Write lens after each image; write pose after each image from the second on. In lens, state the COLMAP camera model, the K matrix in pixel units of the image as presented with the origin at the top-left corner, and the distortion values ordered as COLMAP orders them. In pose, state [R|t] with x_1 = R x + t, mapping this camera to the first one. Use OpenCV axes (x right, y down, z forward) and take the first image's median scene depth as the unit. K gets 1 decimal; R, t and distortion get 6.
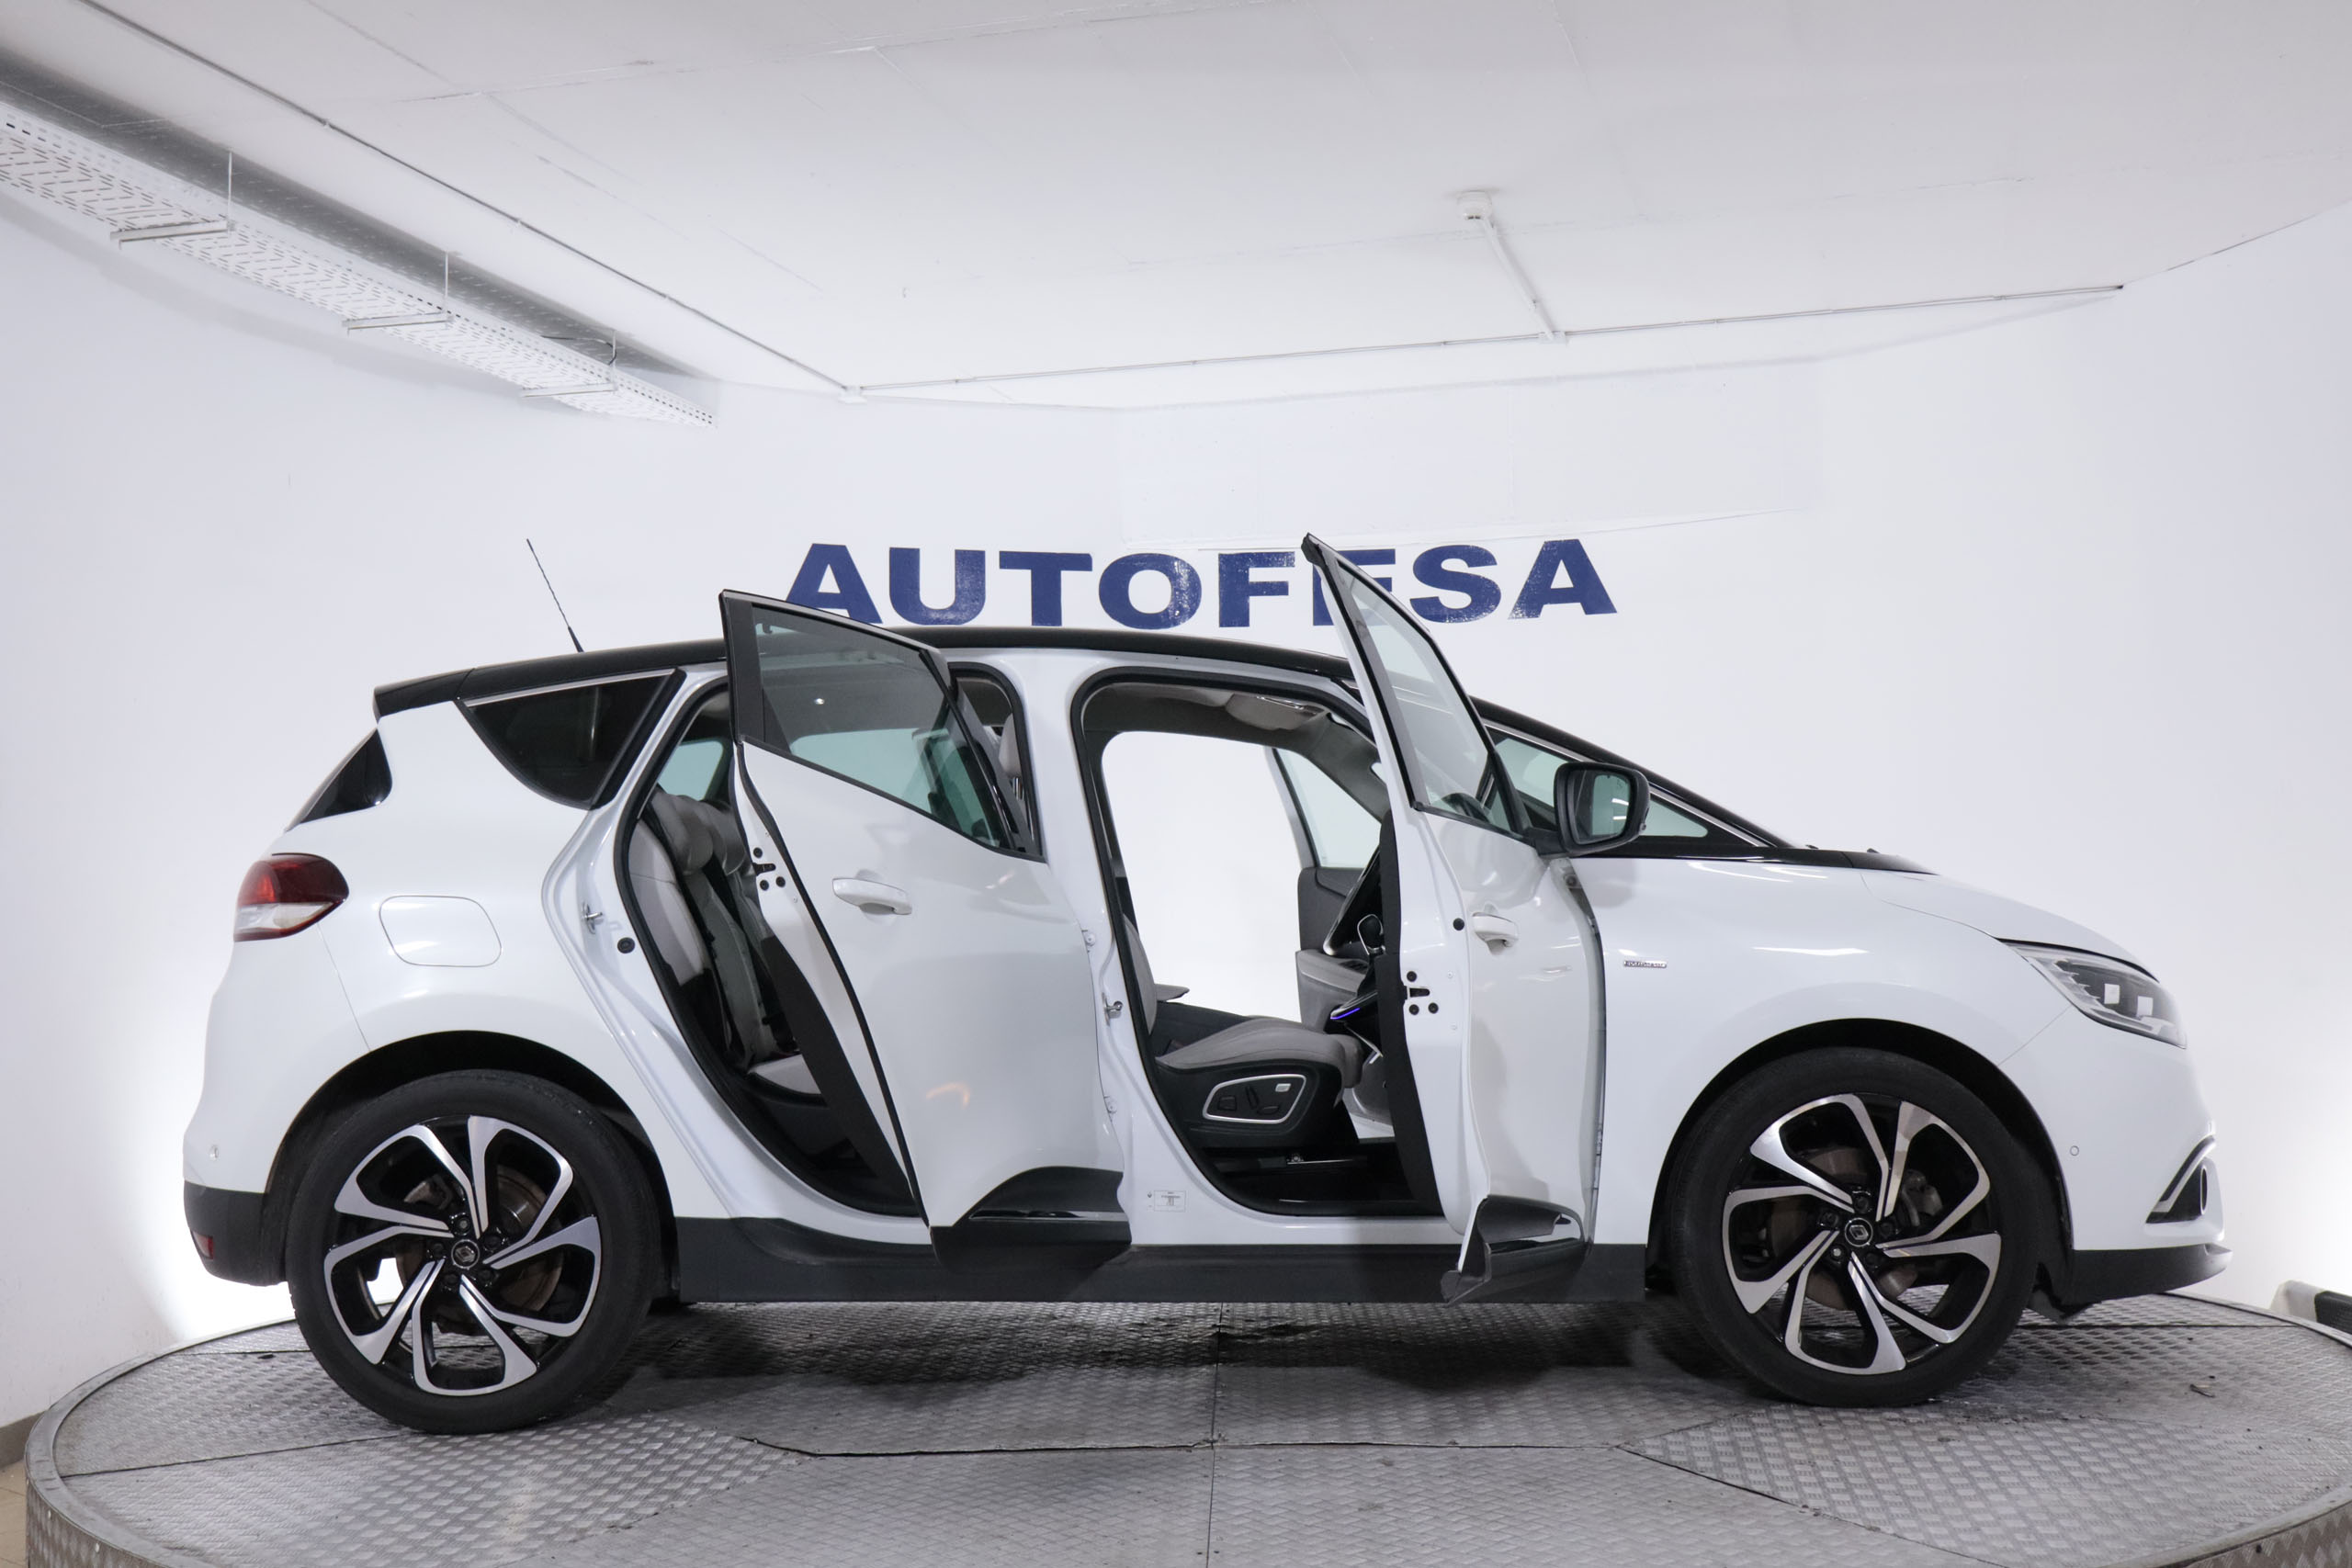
lens RADIAL K [[2565.2, 0, 1176.0], [0, 2565.2, 784.0], [0, 0, 1]] dist [0.005740, -0.017036]
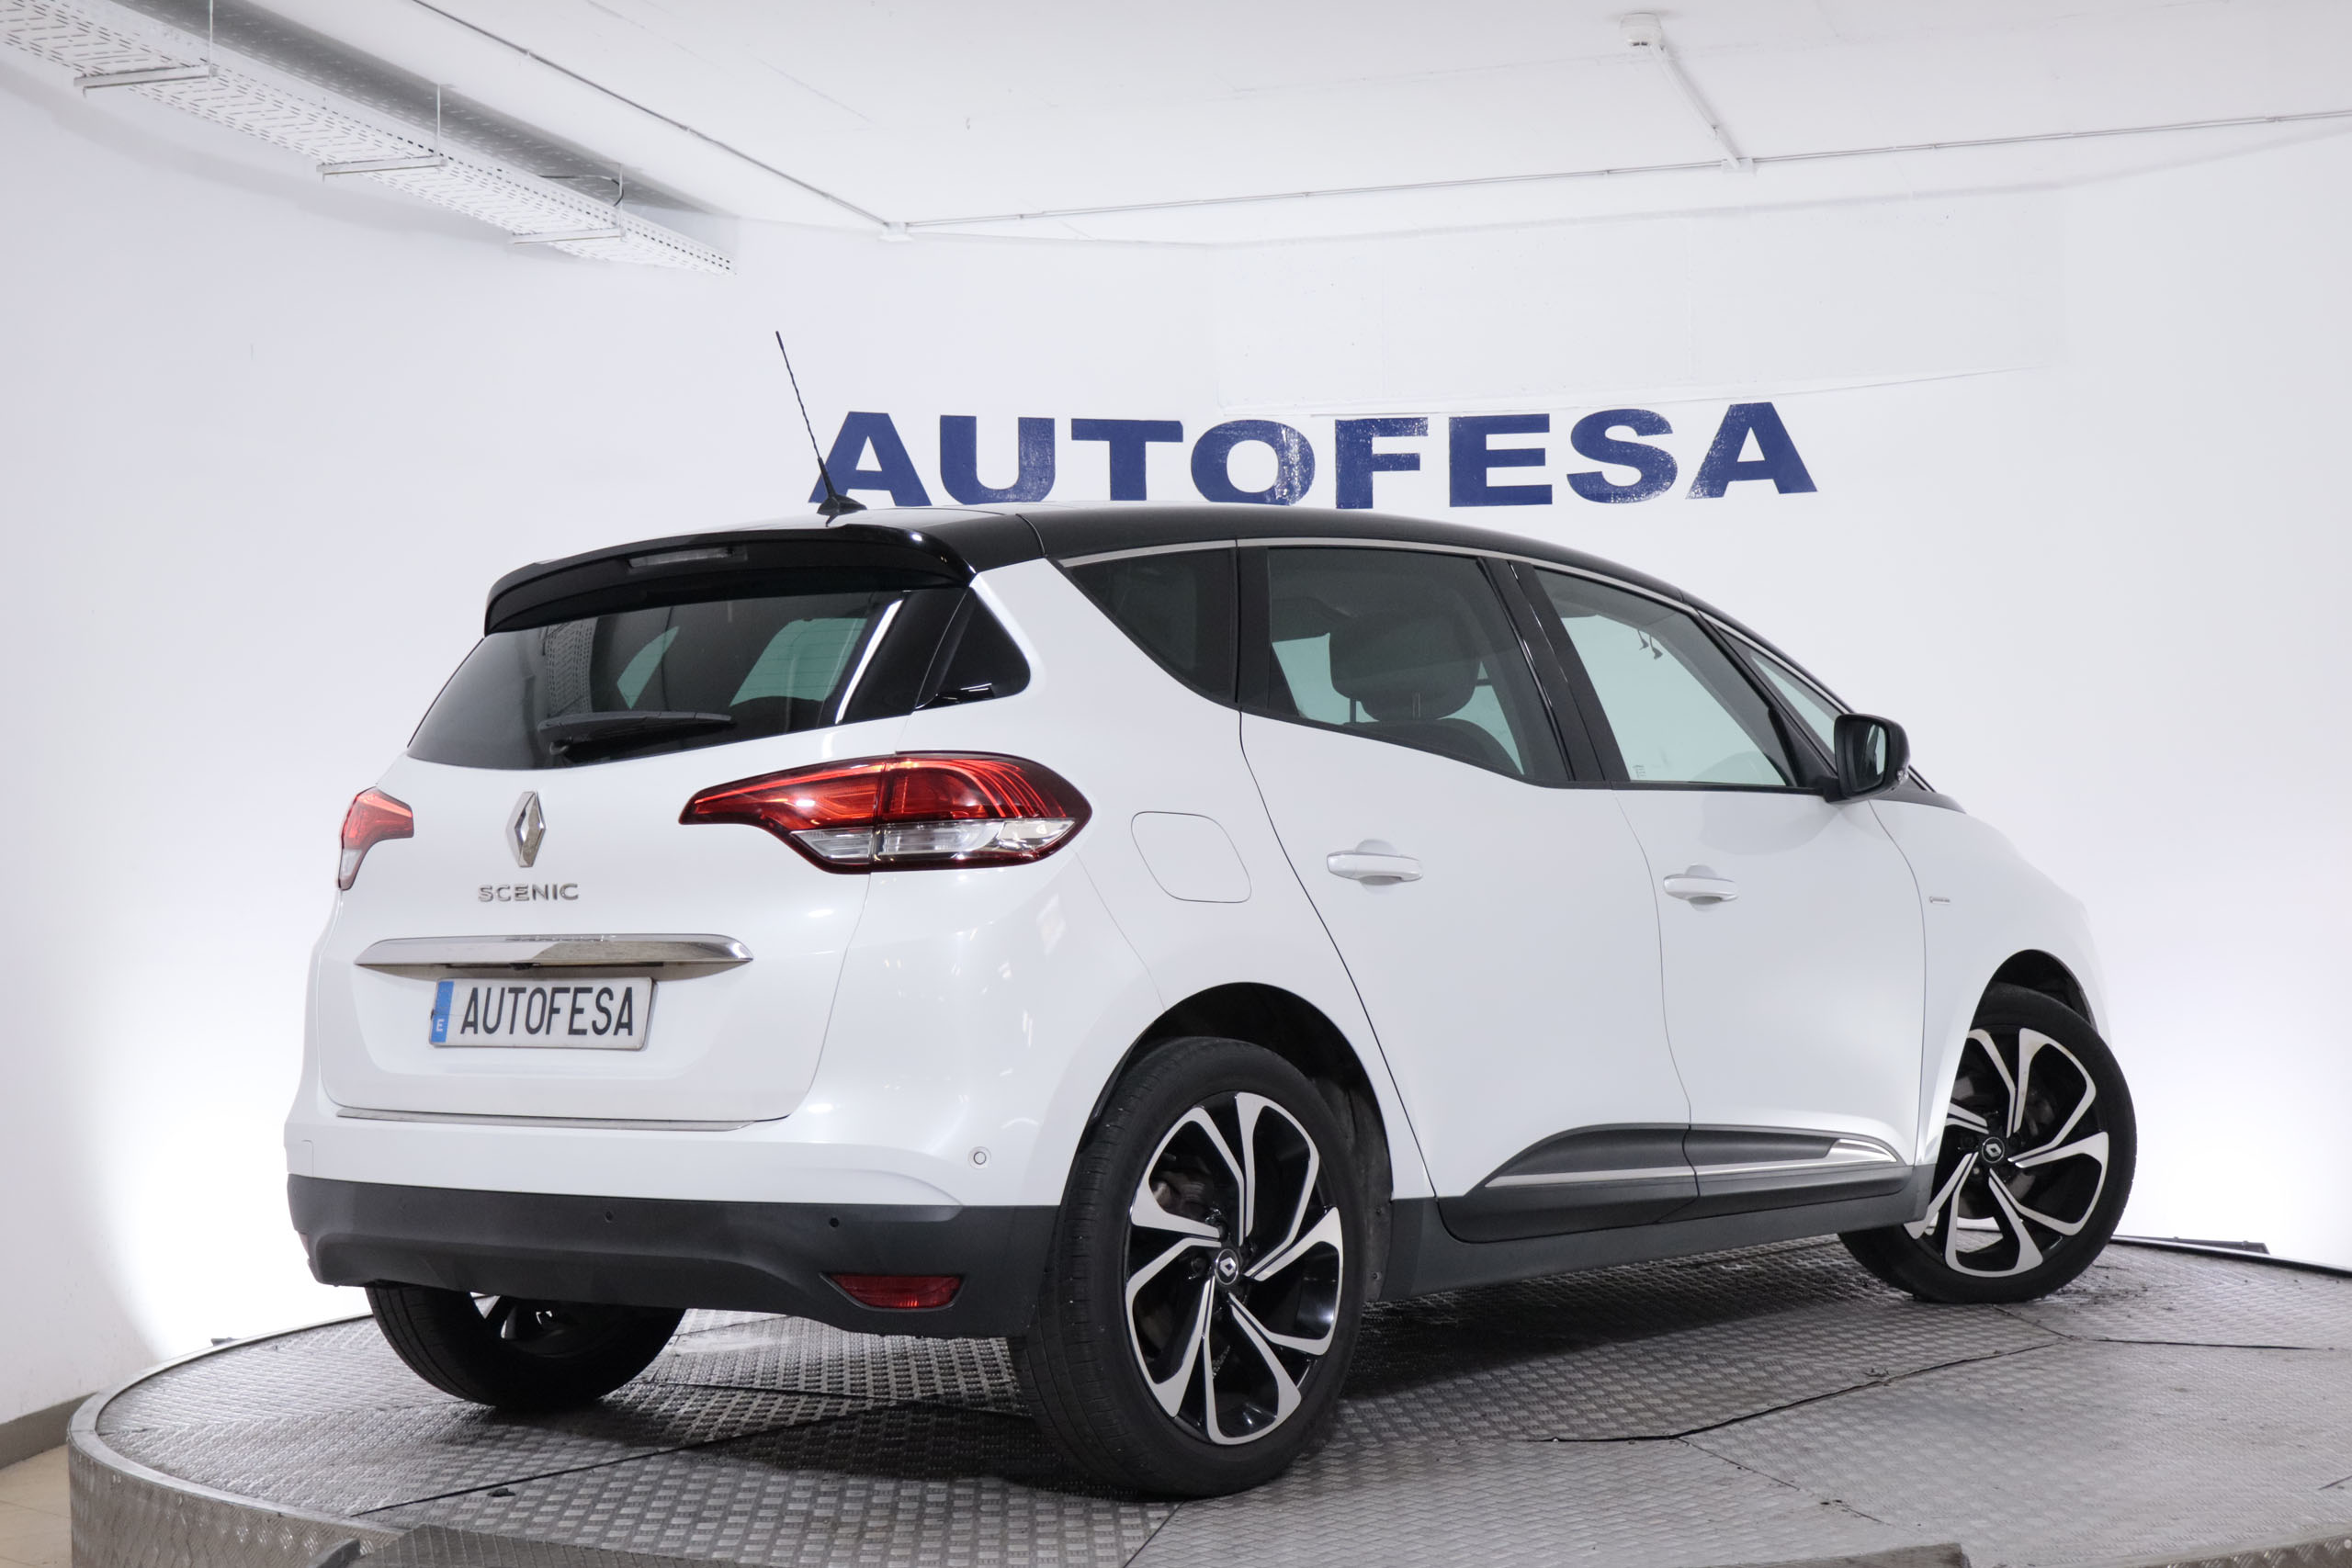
lens RADIAL K [[3449.7, 0, 1176.0], [0, 3449.7, 784.0], [0, 0, 1]] dist [0.004128, -0.031606]
pose [[0.999700, -0.001045, -0.024452, -0.008944], [0.001797, 0.999526, 0.030737, -0.007814], [0.024408, -0.030771, 0.999228, -0.135261]]
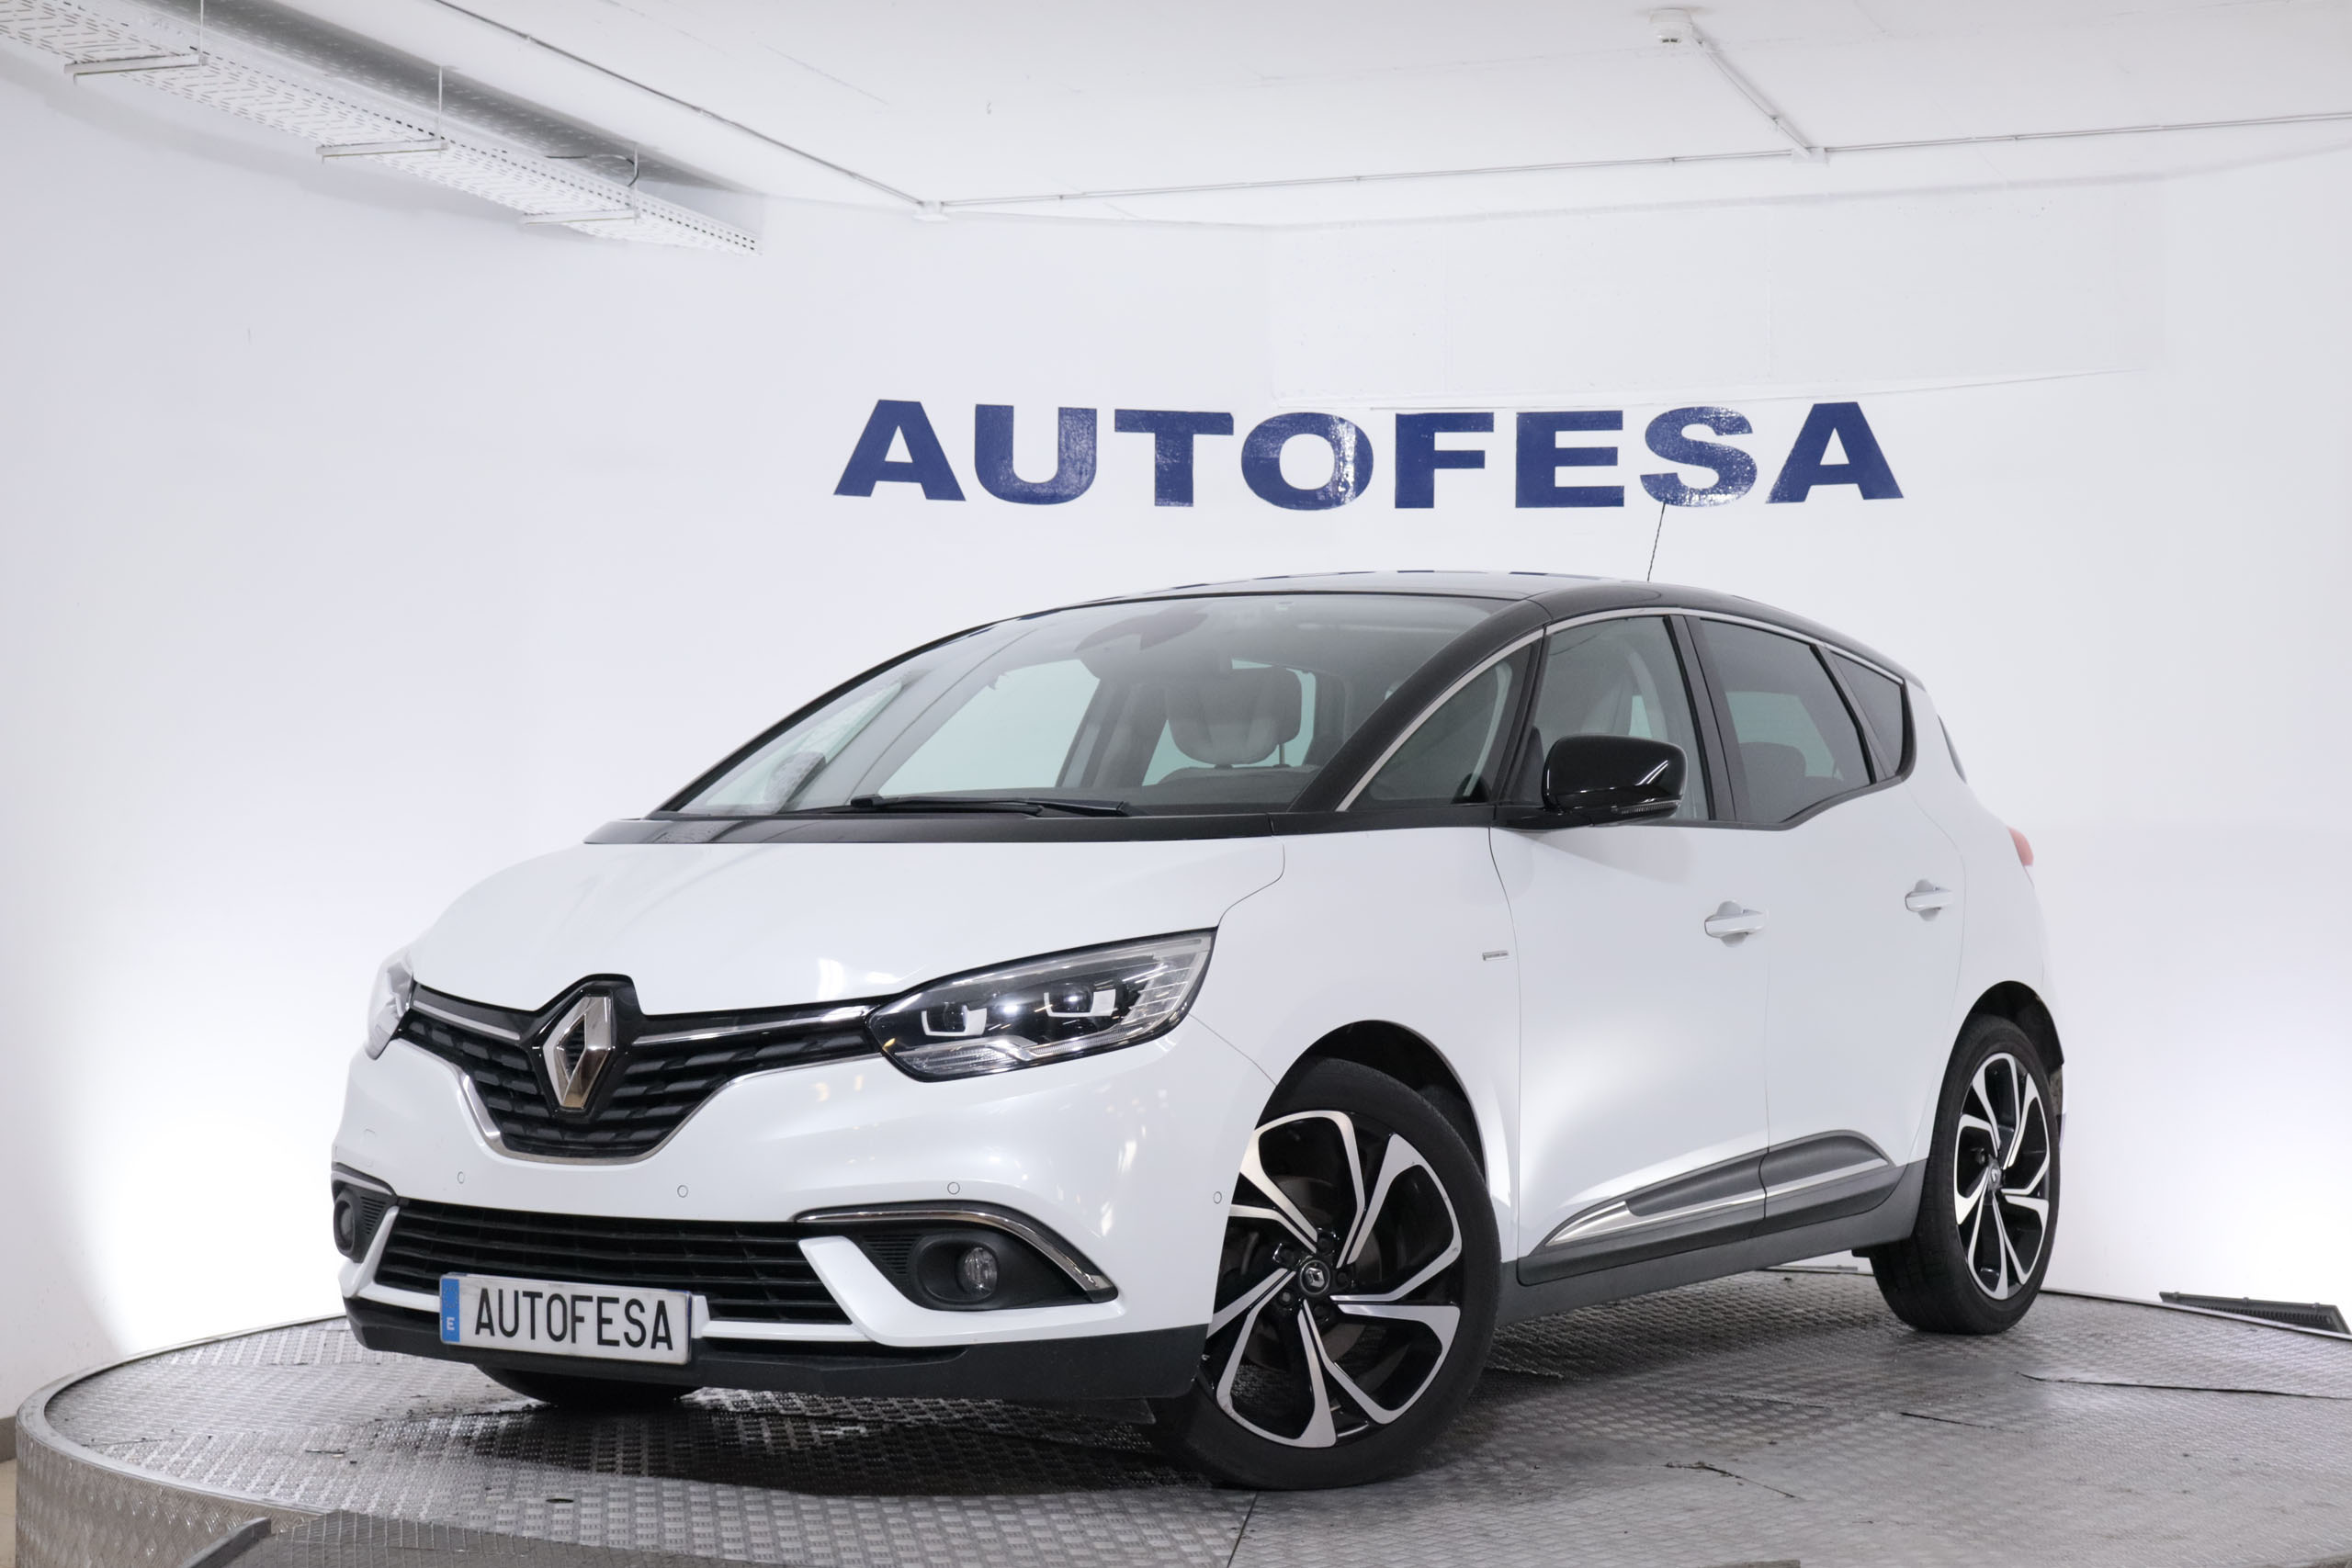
lens RADIAL K [[3957.4, 0, 1176.0], [0, 3957.4, 784.0], [0, 0, 1]] dist [0.013340, -0.035513]
pose [[0.997208, 0.016527, -0.072827, 0.045610], [-0.014343, 0.999435, 0.030409, -0.015005], [0.073288, -0.029280, 0.996881, -0.240532]]
